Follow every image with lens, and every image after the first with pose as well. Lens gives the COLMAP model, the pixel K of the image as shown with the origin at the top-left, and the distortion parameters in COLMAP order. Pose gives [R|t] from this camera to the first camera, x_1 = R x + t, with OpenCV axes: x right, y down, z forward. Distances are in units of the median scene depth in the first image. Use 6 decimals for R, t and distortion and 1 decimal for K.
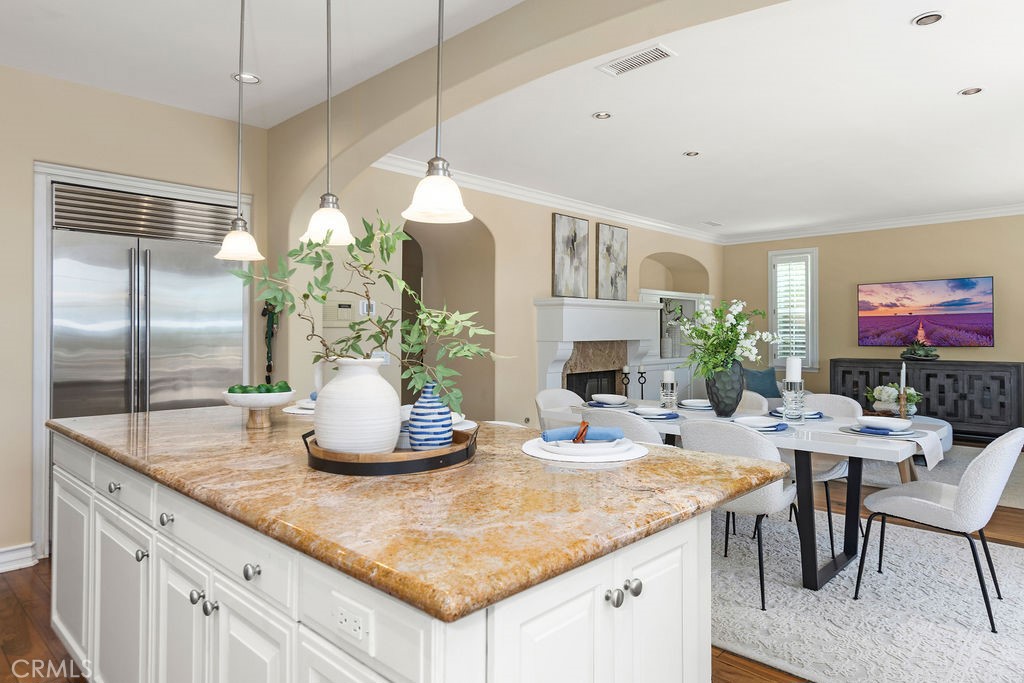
lens RADIAL K [[608.7, 0, 517.4], [0, 608.7, 332.6], [0, 0, 1]] dist [0.004318, 0.004278]
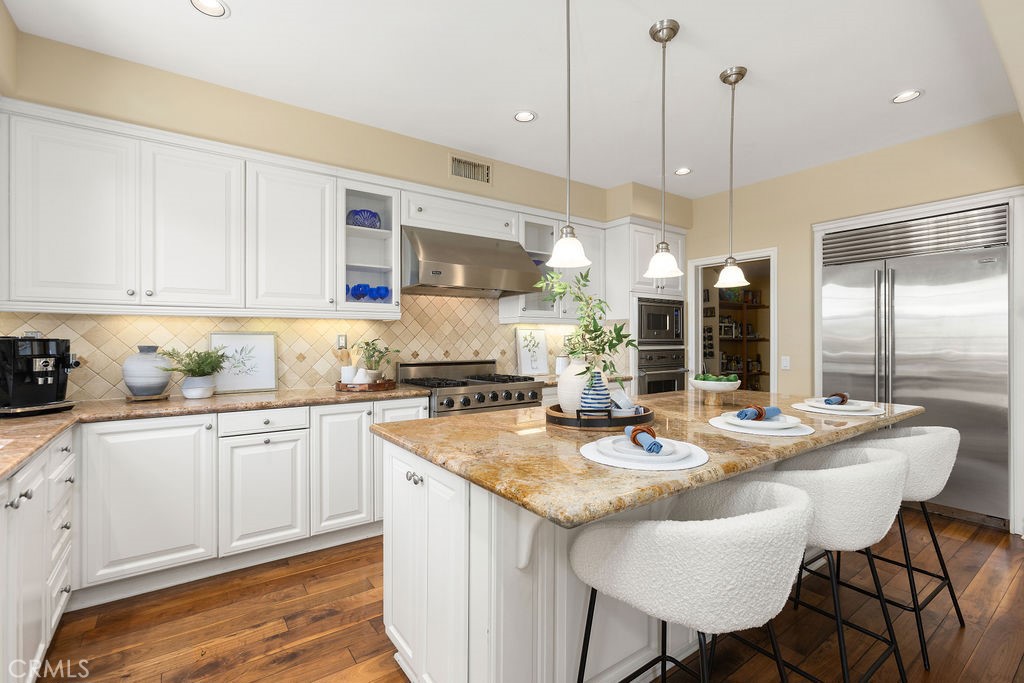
lens RADIAL K [[472.1, 0, 513.0], [0, 472.1, 336.6], [0, 0, 1]] dist [-0.004420, -0.000730]
pose [[-0.191169, -0.004583, -0.981546, 0.231055], [0.005684, 0.999967, -0.005776, 0.000074], [0.981541, -0.006683, -0.191137, 0.231878]]
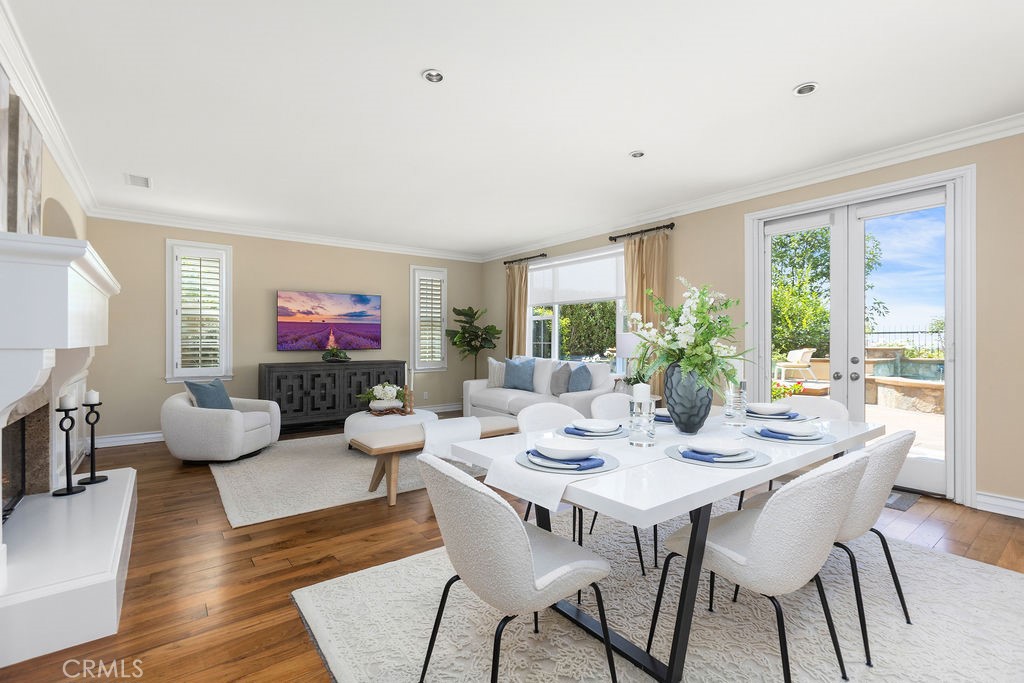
lens RADIAL K [[463.6, 0, 513.4], [0, 463.6, 337.0], [0, 0, 1]] dist [-0.019641, 0.012570]
pose [[0.153257, 0.011080, 0.988124, -0.158294], [0.000449, 0.999936, -0.011282, 0.008613], [-0.988186, 0.002173, 0.153242, 0.547928]]
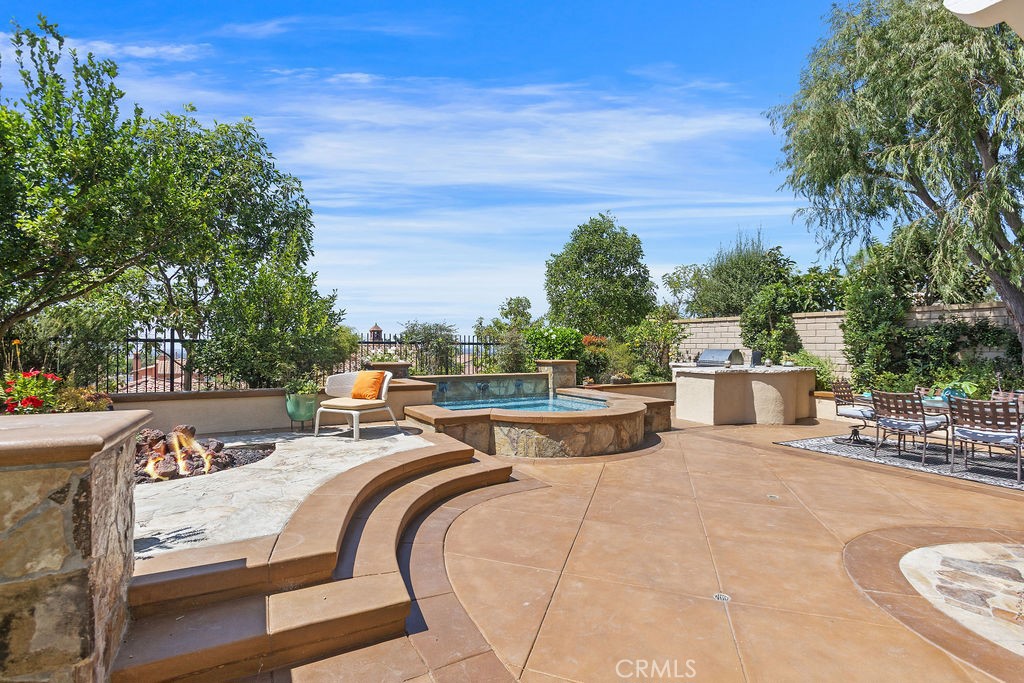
lens RADIAL K [[464.9, 0, 508.3], [0, 464.9, 344.8], [0, 0, 1]] dist [-0.004400, 0.000149]
pose [[-0.953529, -0.003219, 0.301283, 0.913957], [-0.005654, 0.999958, -0.007211, -0.012714], [-0.301247, -0.008579, -0.953508, 0.552023]]
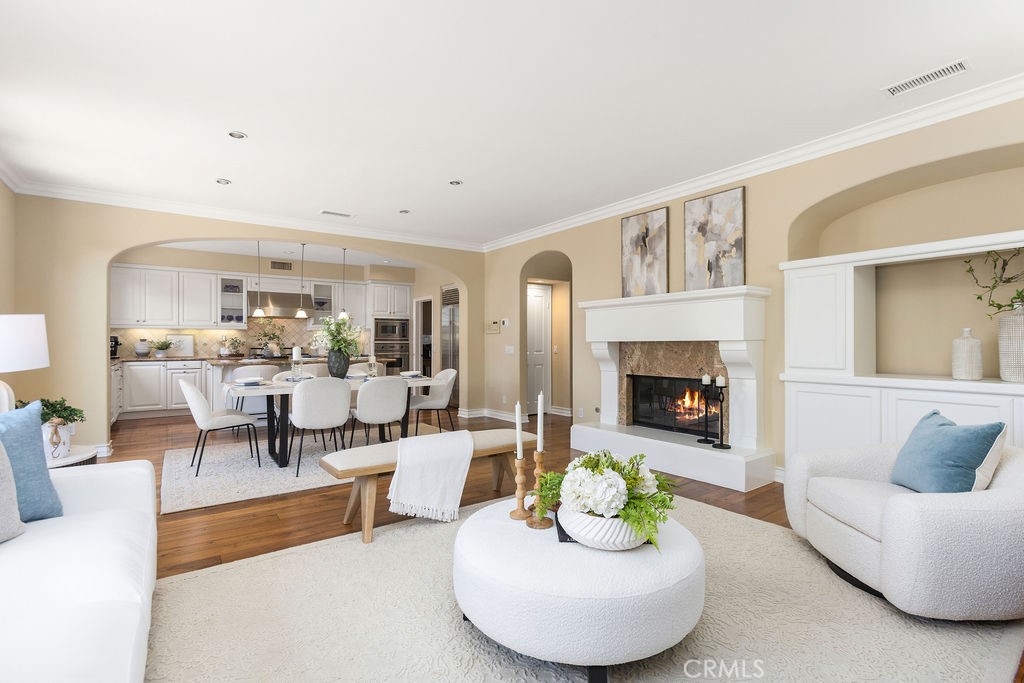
lens RADIAL K [[463.6, 0, 513.4], [0, 463.6, 337.0], [0, 0, 1]] dist [-0.019641, 0.012570]
pose [[-0.167468, -0.007332, -0.985850, 0.782182], [0.004324, 0.999957, -0.008172, 0.010665], [0.985868, -0.005631, -0.167429, 0.849676]]
